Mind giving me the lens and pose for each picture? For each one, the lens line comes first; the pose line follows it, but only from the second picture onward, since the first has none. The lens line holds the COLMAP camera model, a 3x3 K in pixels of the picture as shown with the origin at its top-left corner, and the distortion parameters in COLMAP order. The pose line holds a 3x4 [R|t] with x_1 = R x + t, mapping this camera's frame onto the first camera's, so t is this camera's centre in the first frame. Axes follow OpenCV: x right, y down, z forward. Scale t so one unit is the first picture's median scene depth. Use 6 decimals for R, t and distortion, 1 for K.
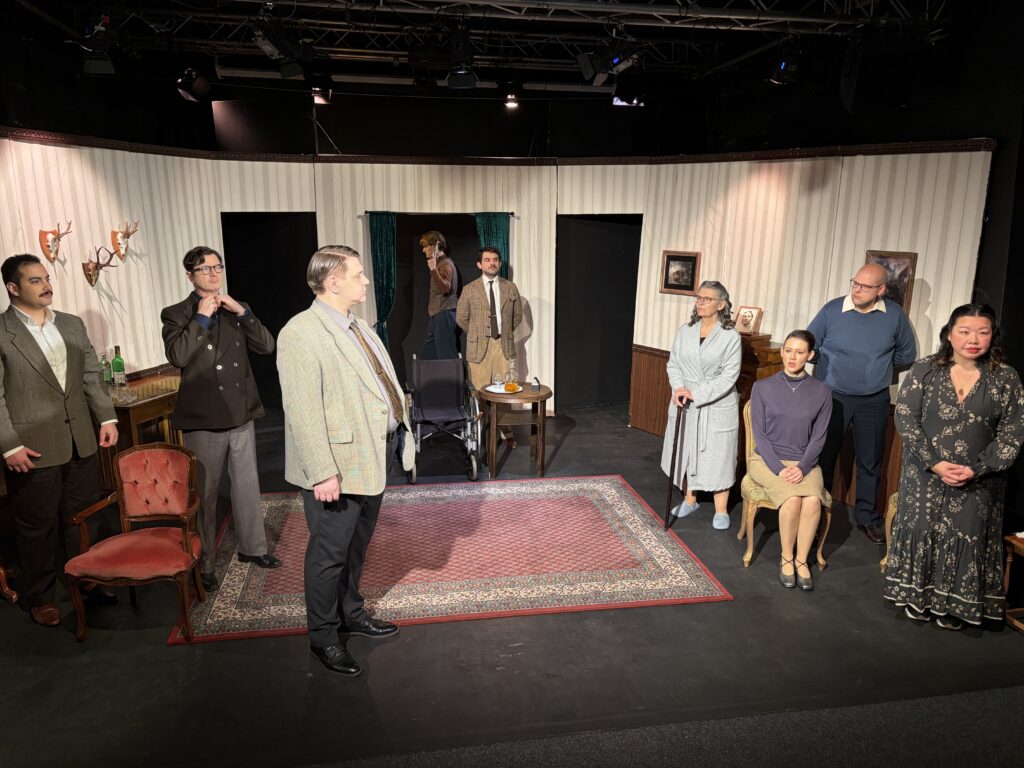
lens RADIAL K [[774.1, 0, 528.5], [0, 774.1, 386.4], [0, 0, 1]] dist [0.035514, -0.050014]
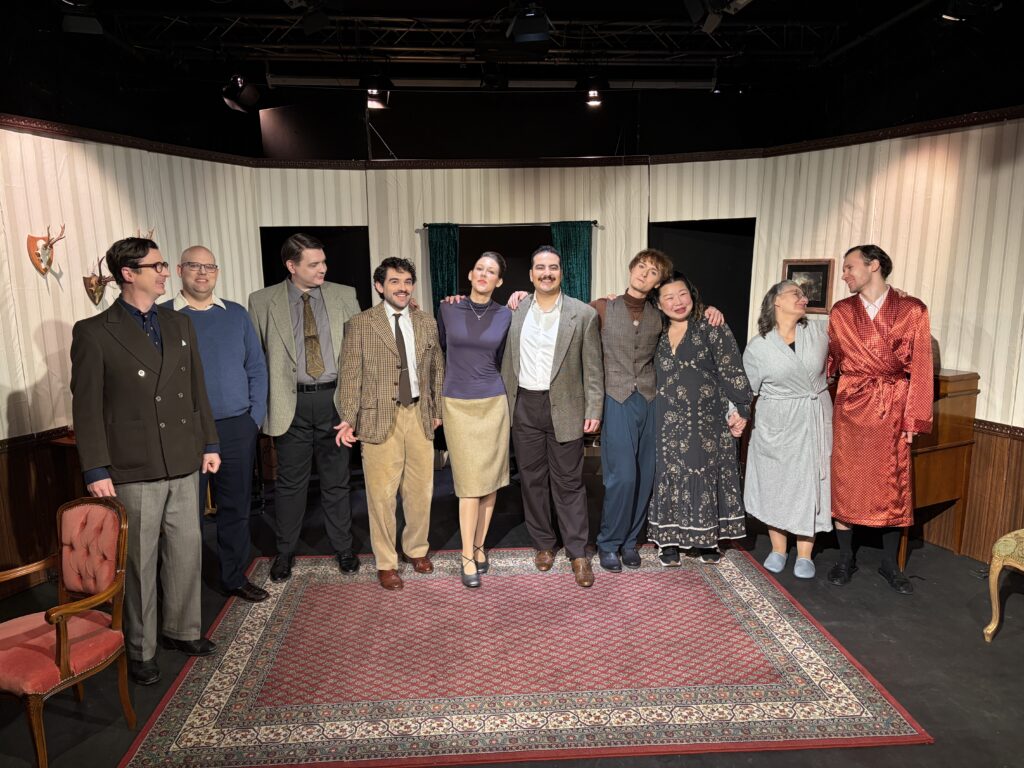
lens RADIAL K [[774.1, 0, 516.6], [0, 774.1, 395.4], [0, 0, 1]] dist [0.035514, -0.050014]
pose [[0.992976, -0.002621, -0.118287, -0.007016], [-0.003491, 0.998670, -0.051433, 0.008590], [0.118265, 0.051485, 0.991647, 0.178752]]
